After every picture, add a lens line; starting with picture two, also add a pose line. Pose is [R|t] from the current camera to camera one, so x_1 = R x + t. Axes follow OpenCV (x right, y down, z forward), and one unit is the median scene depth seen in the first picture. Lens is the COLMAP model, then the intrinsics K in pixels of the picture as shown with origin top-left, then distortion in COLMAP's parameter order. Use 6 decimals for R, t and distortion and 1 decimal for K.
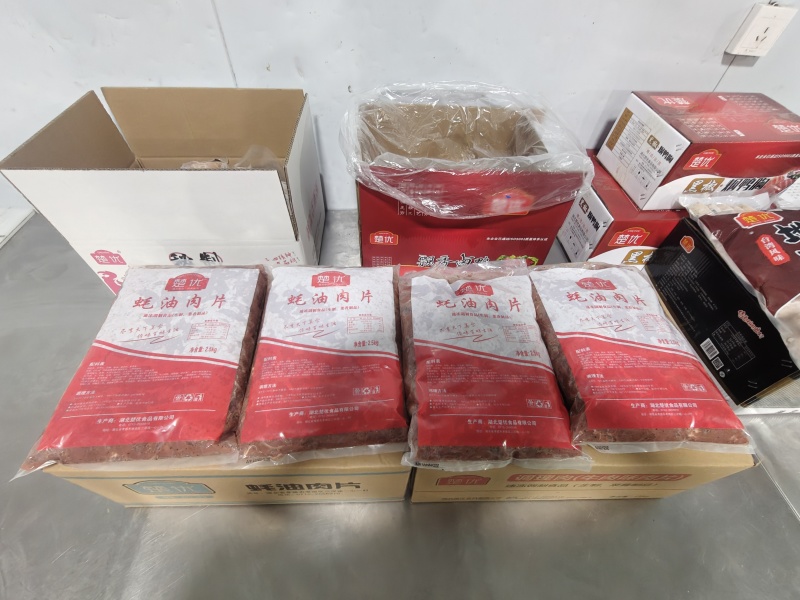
lens RADIAL K [[364.0, 0, 400.2], [0, 364.0, 304.1], [0, 0, 1]] dist [-0.000731, -0.000099]
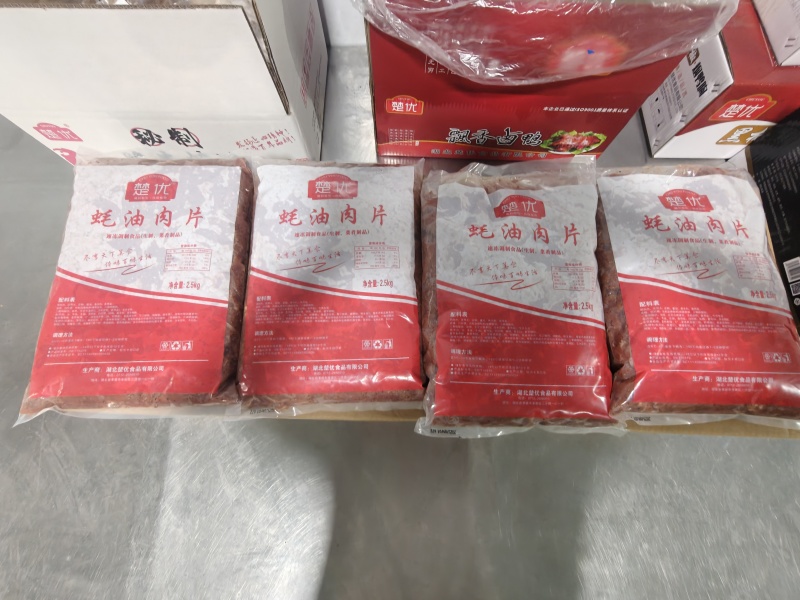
lens RADIAL K [[364.0, 0, 400.2], [0, 364.0, 304.1], [0, 0, 1]] dist [-0.000731, -0.000099]
pose [[0.998188, 0.041467, -0.043605, -0.005448], [-0.019981, 0.911938, 0.409840, -0.171030], [0.056760, -0.408226, 0.911114, 0.223400]]
